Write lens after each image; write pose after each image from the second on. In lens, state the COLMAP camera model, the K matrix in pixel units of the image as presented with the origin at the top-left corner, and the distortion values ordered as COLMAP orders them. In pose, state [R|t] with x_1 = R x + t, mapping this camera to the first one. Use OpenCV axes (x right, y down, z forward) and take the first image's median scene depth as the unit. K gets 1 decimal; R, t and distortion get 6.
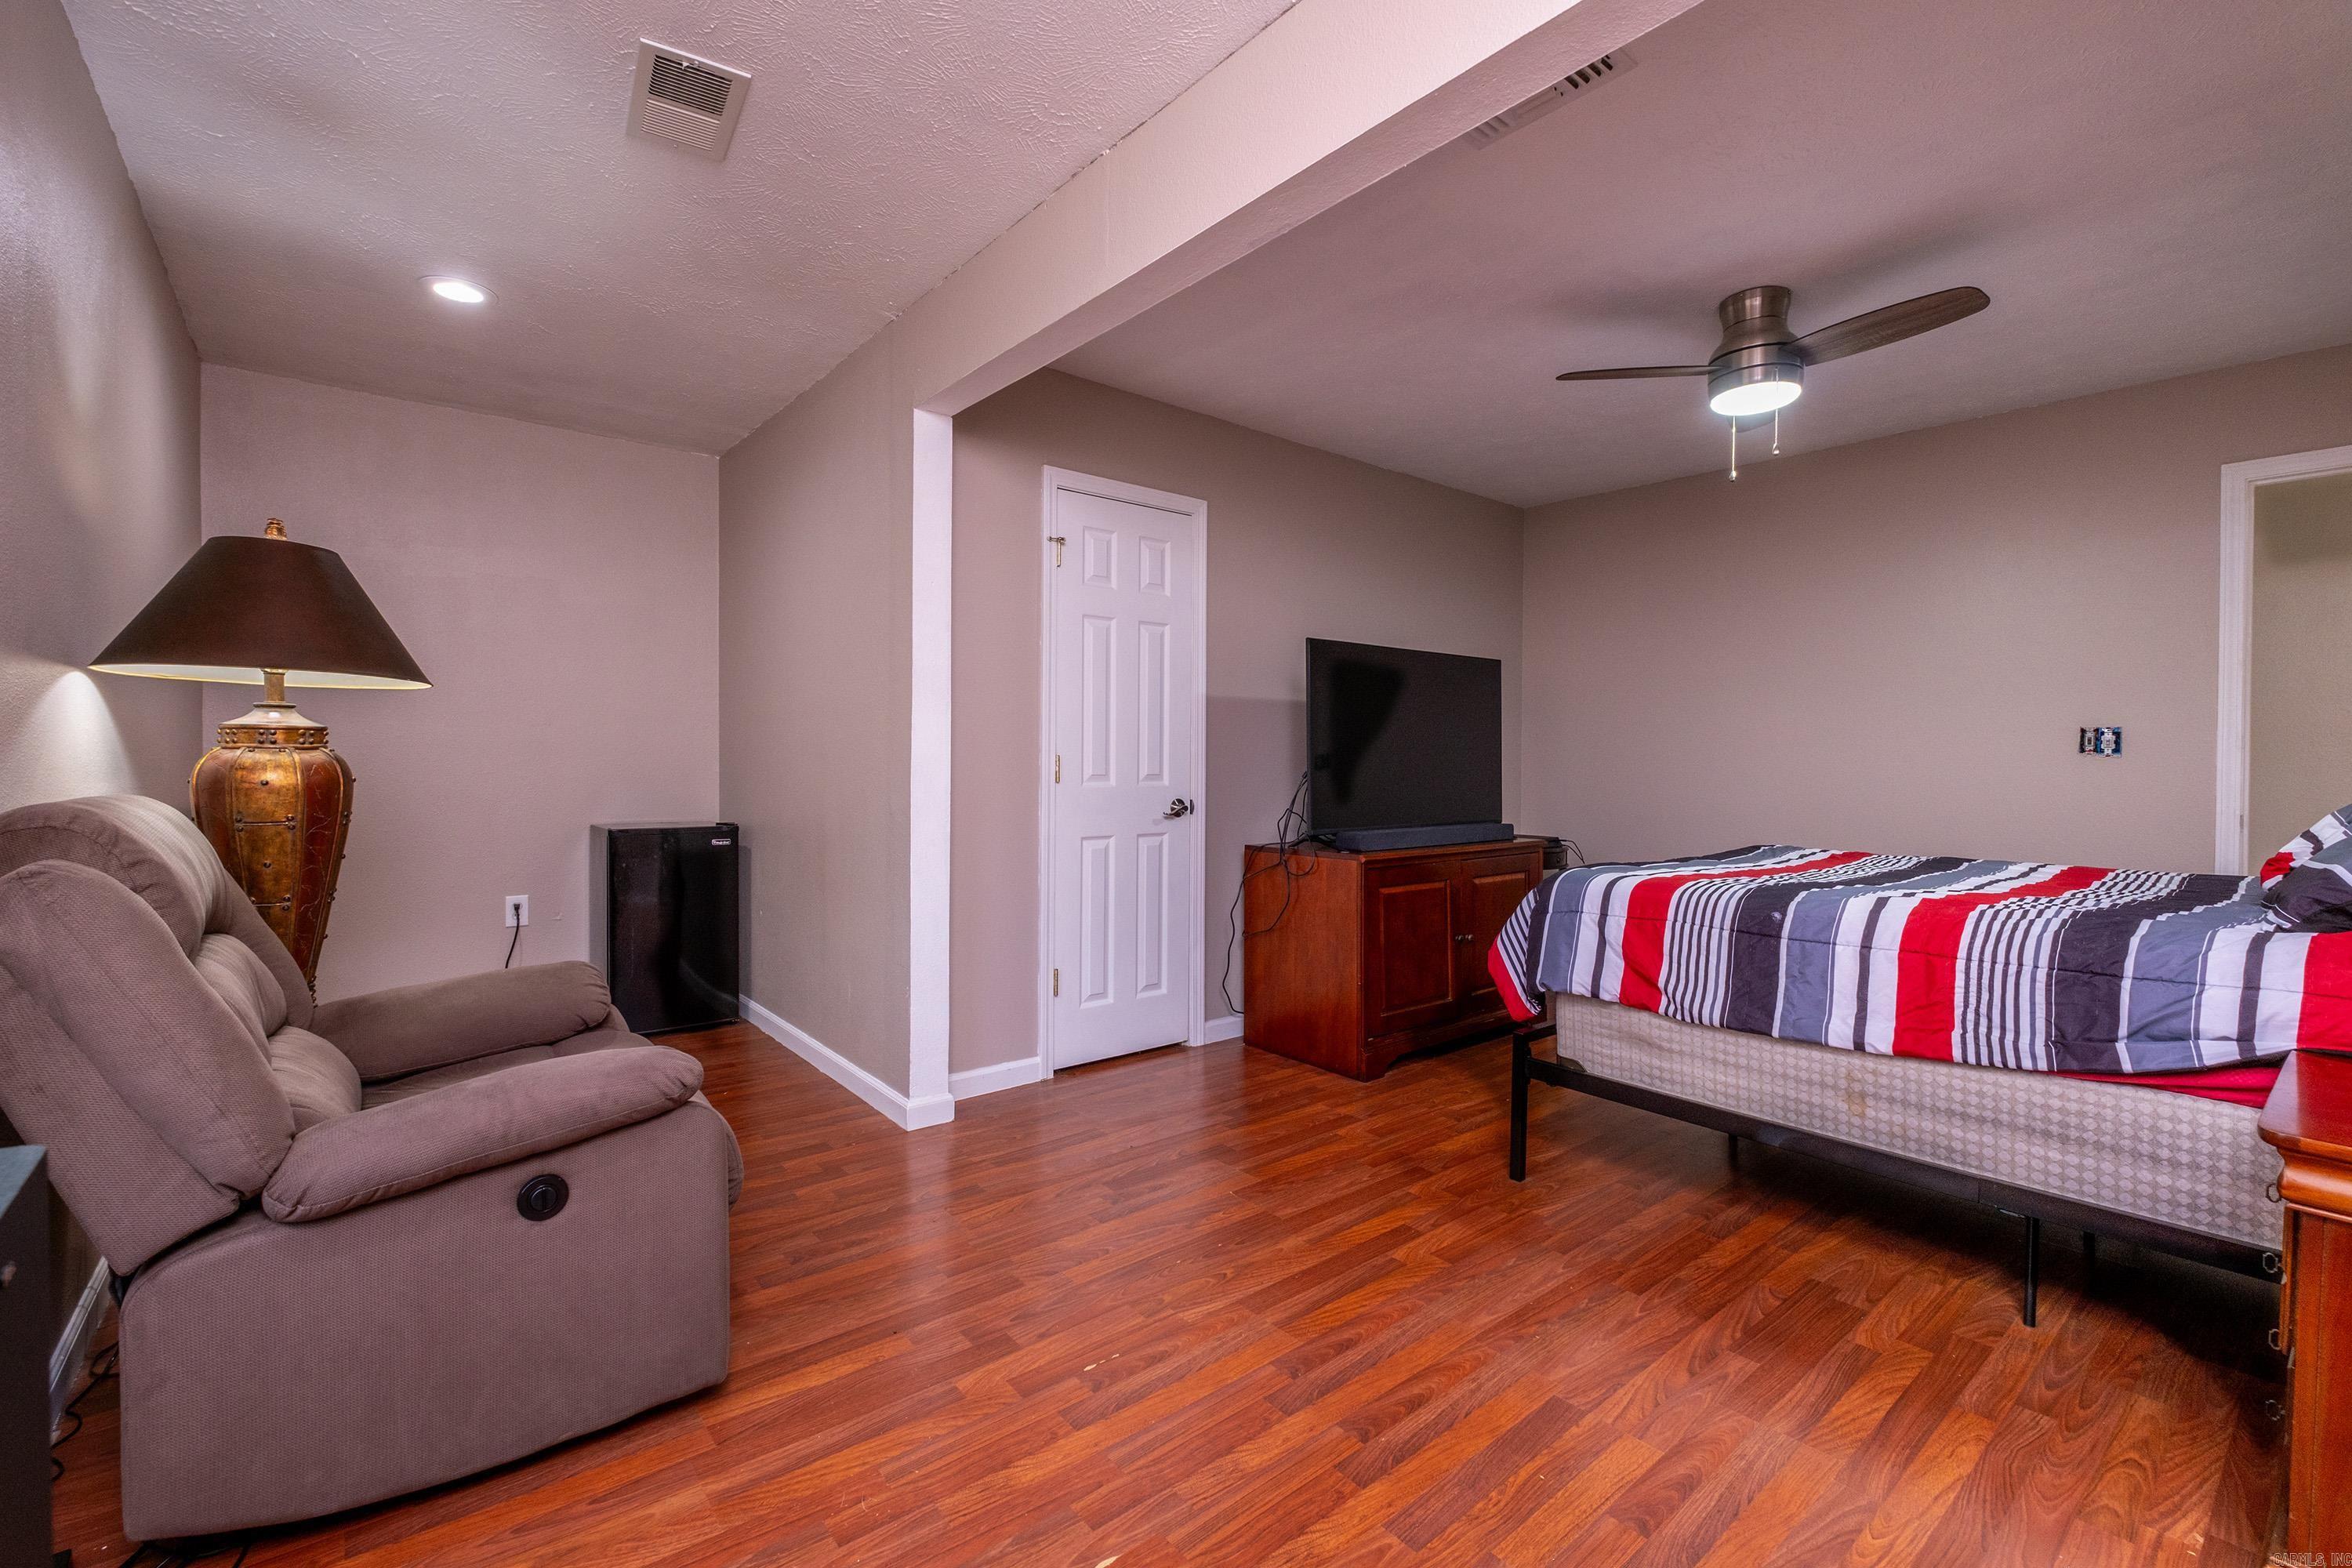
lens RADIAL K [[1013.9, 0, 1172.0], [0, 1013.9, 773.7], [0, 0, 1]] dist [0.003189, -0.006024]
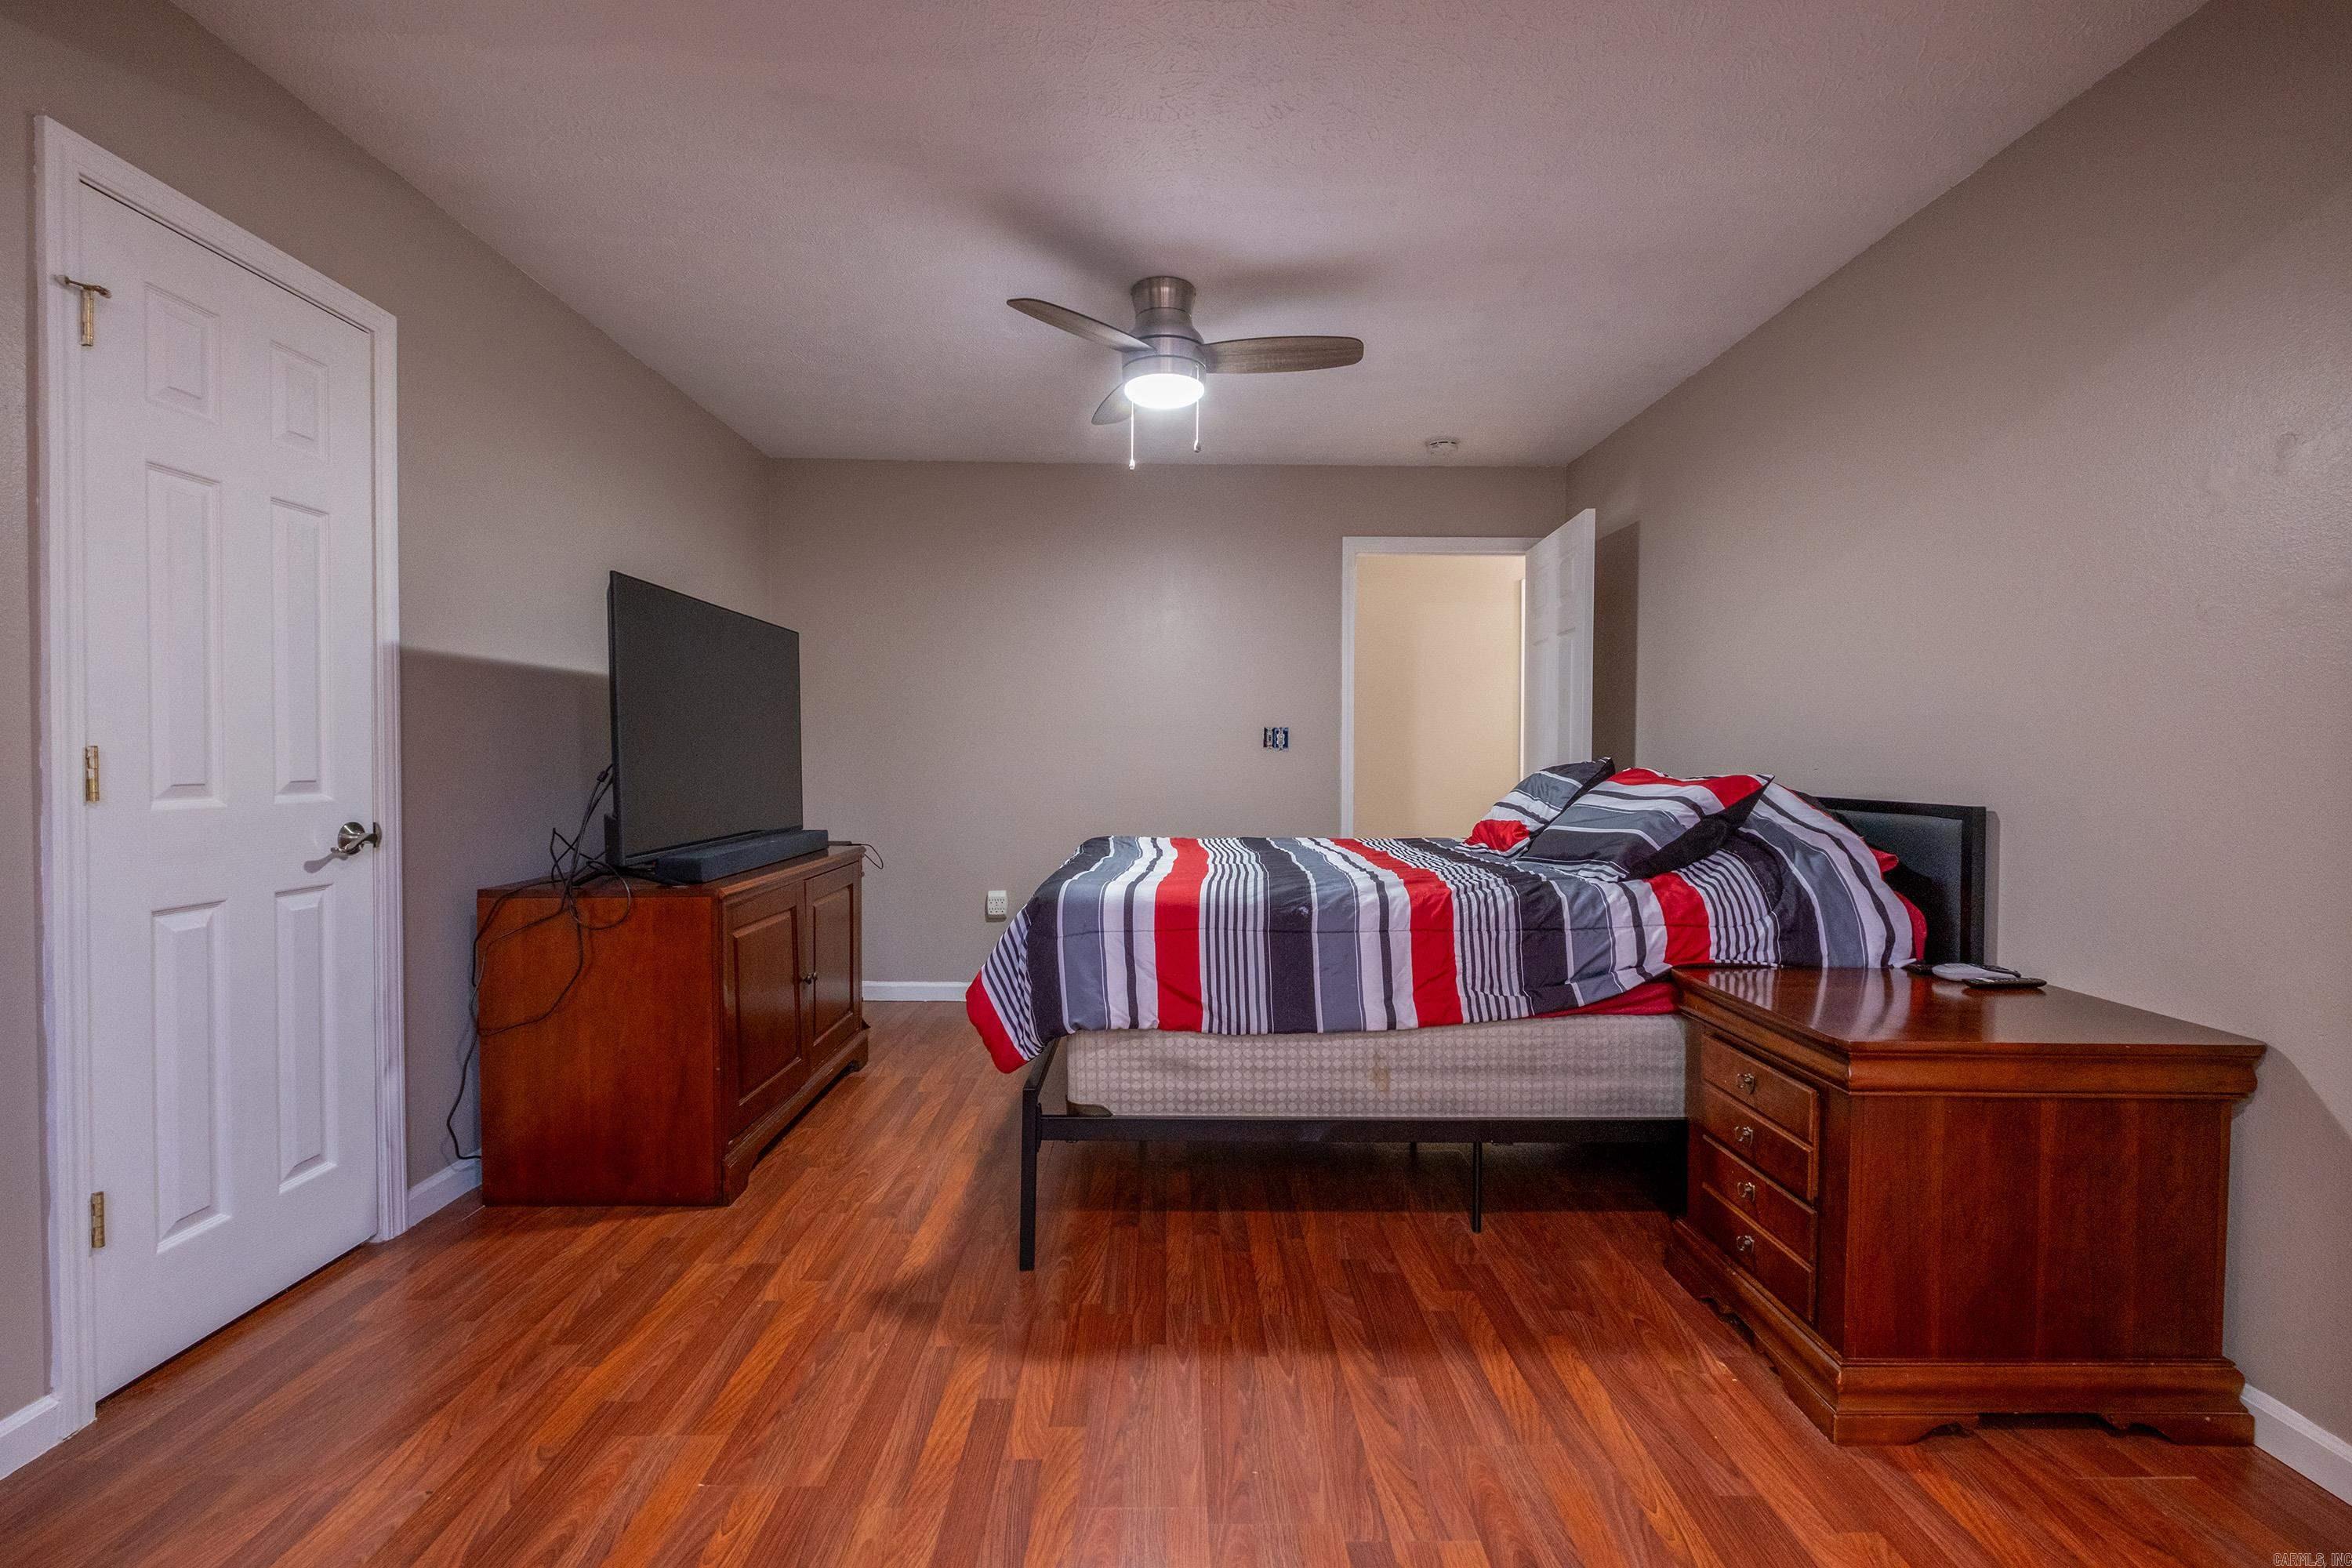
lens RADIAL K [[1013.9, 0, 1172.0], [0, 1013.9, 773.7], [0, 0, 1]] dist [0.003189, -0.006024]
pose [[0.621078, -0.016016, 0.783585, -0.238530], [0.010132, 0.999872, 0.012405, -0.006957], [-0.783683, 0.000235, 0.621161, 0.437288]]
